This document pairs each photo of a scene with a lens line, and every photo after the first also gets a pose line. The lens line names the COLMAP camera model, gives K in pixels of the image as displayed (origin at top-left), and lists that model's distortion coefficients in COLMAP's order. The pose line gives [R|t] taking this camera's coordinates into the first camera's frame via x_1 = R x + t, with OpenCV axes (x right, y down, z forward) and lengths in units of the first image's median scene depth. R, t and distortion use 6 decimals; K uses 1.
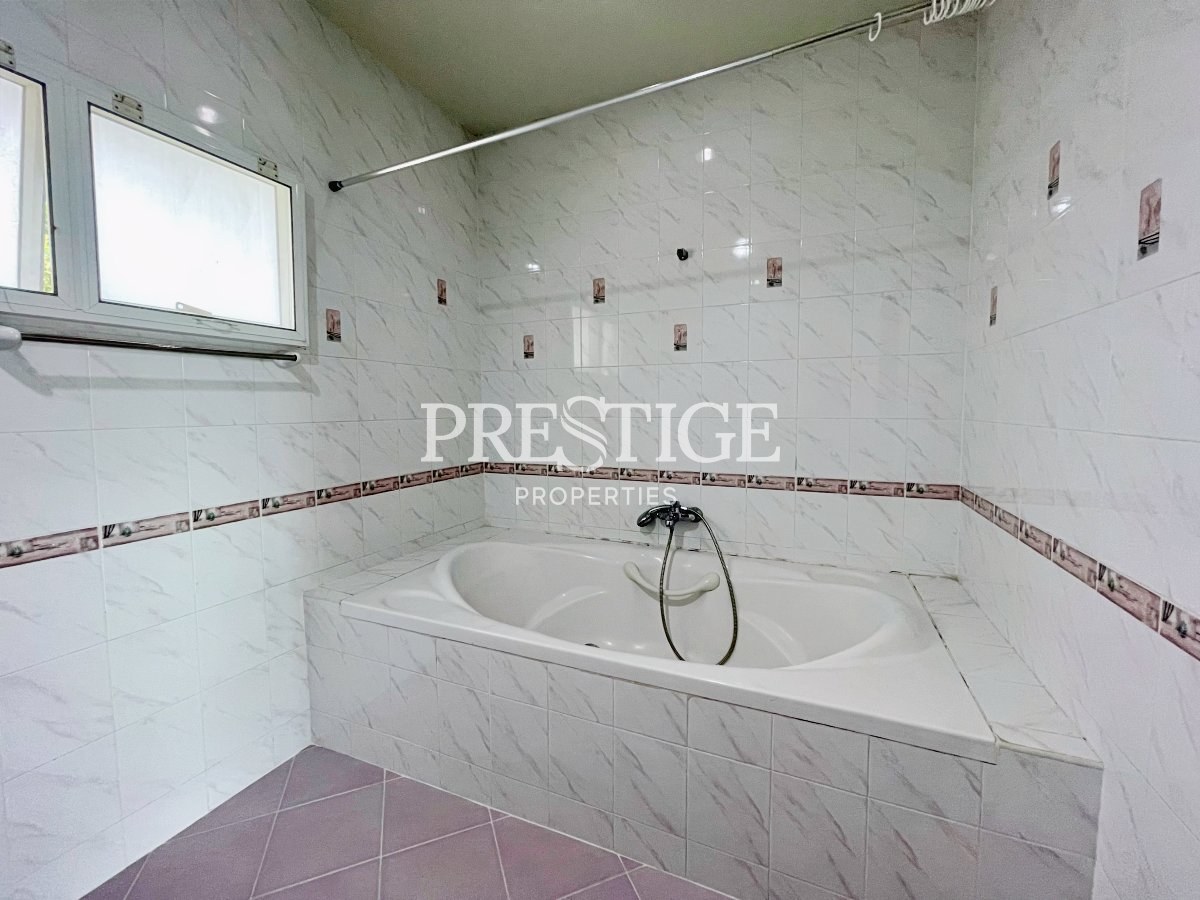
lens RADIAL K [[488.9, 0, 611.1], [0, 488.9, 437.5], [0, 0, 1]] dist [-0.001359, 0.000155]
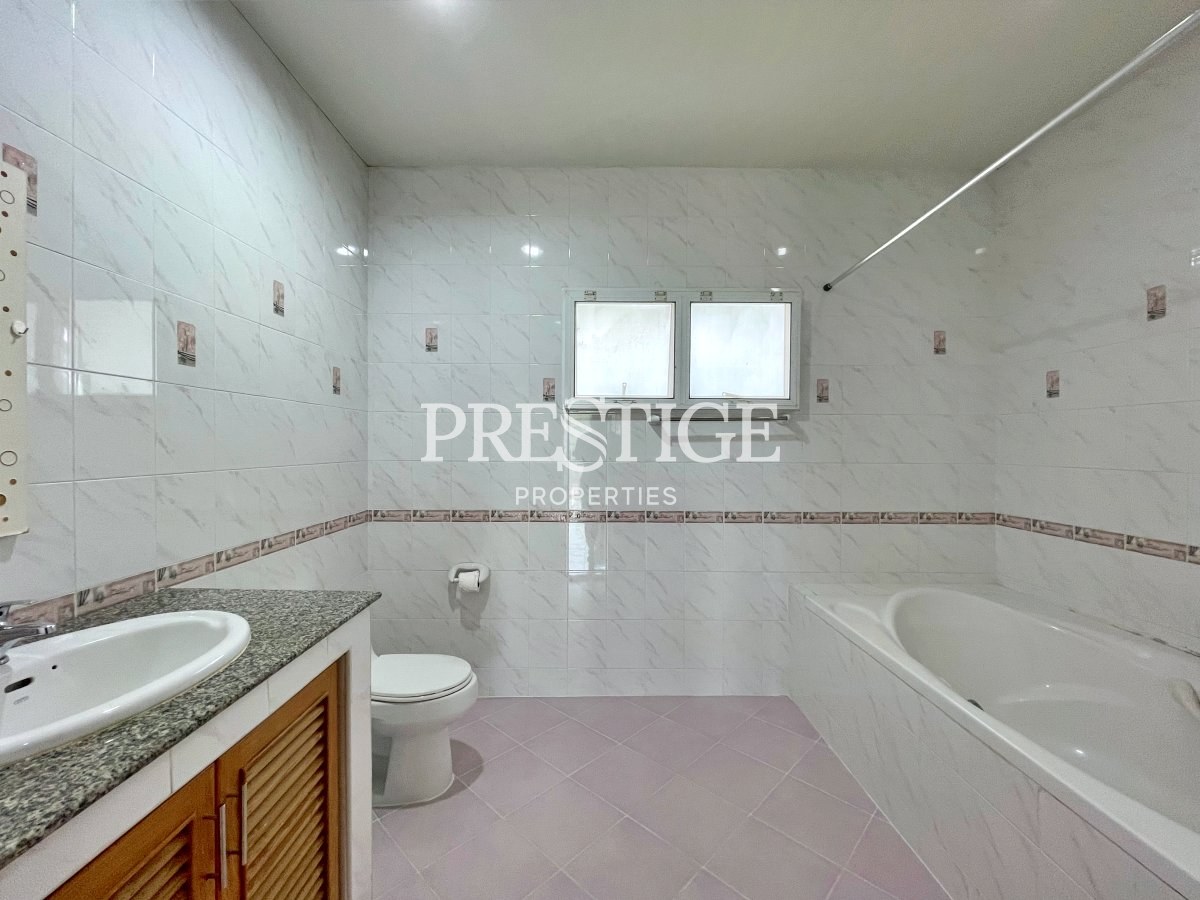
lens RADIAL K [[485.3, 0, 600.0], [0, 485.3, 450.0], [0, 0, 1]] dist [0.001818, 0.000224]
pose [[0.408134, 0.018319, -0.912738, 0.399949], [-0.064257, 0.997895, -0.008705, -0.017521], [0.910658, 0.062203, 0.408452, -0.084592]]
